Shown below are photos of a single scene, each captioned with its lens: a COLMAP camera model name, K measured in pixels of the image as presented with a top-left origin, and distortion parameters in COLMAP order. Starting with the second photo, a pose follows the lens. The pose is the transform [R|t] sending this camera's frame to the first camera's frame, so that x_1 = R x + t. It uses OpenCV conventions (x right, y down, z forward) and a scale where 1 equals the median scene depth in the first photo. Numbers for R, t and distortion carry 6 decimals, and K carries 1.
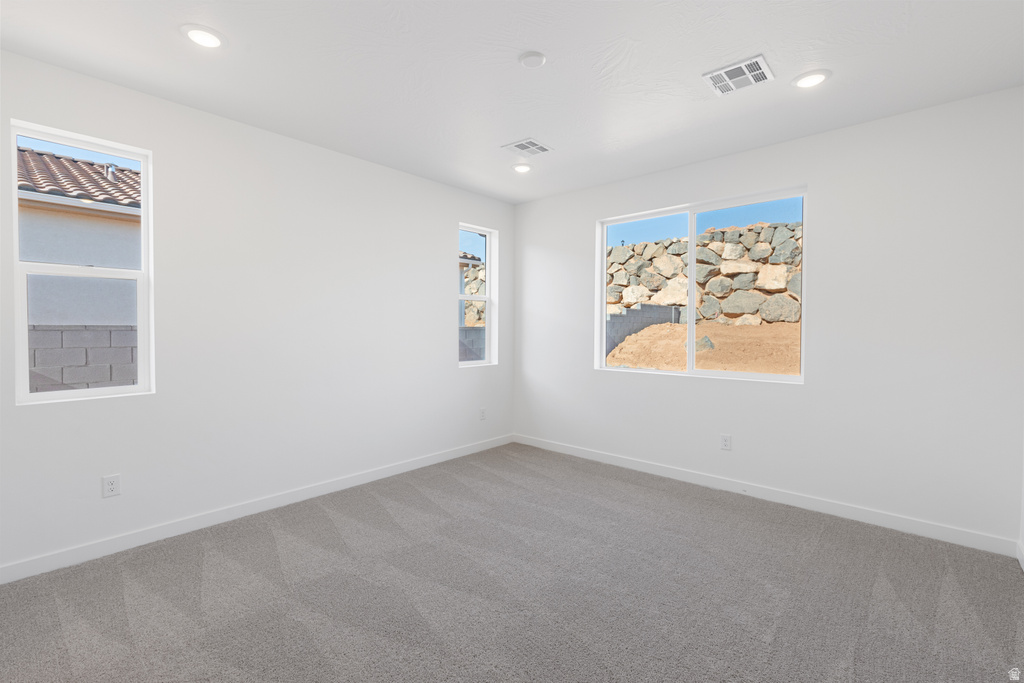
lens RADIAL K [[471.5, 0, 514.0], [0, 471.5, 323.9], [0, 0, 1]] dist [0.002460, 0.000477]
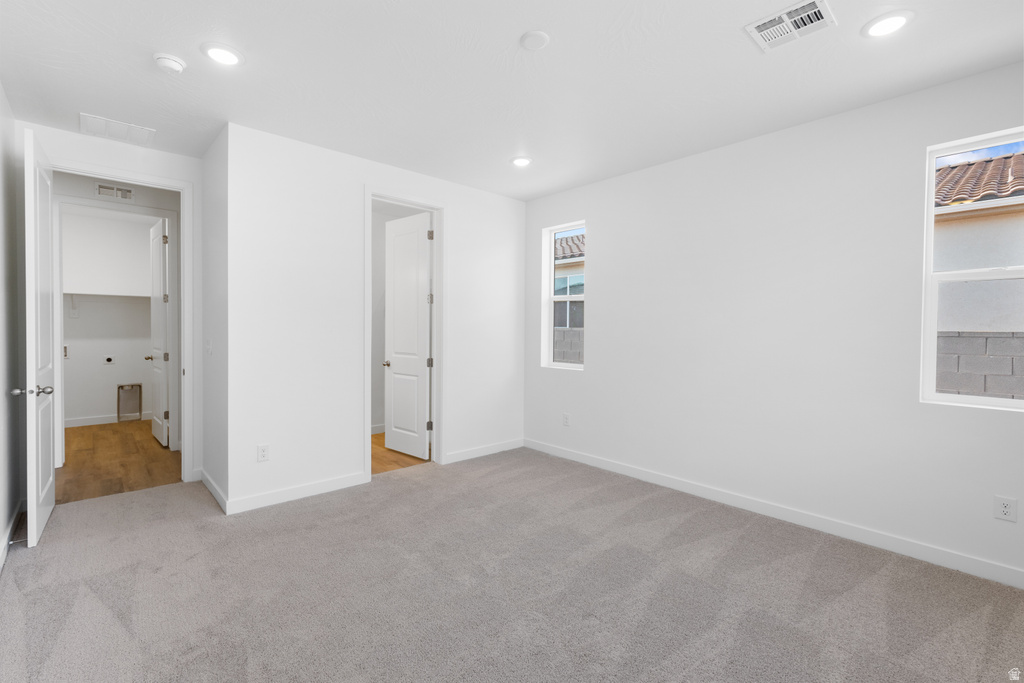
lens RADIAL K [[458.8, 0, 510.1], [0, 458.8, 335.6], [0, 0, 1]] dist [0.004758, 0.000751]
pose [[-0.103114, 0.016237, -0.994537, 0.166916], [-0.005841, 0.999840, 0.016929, 0.000720], [0.994652, 0.007555, -0.103003, 0.188443]]
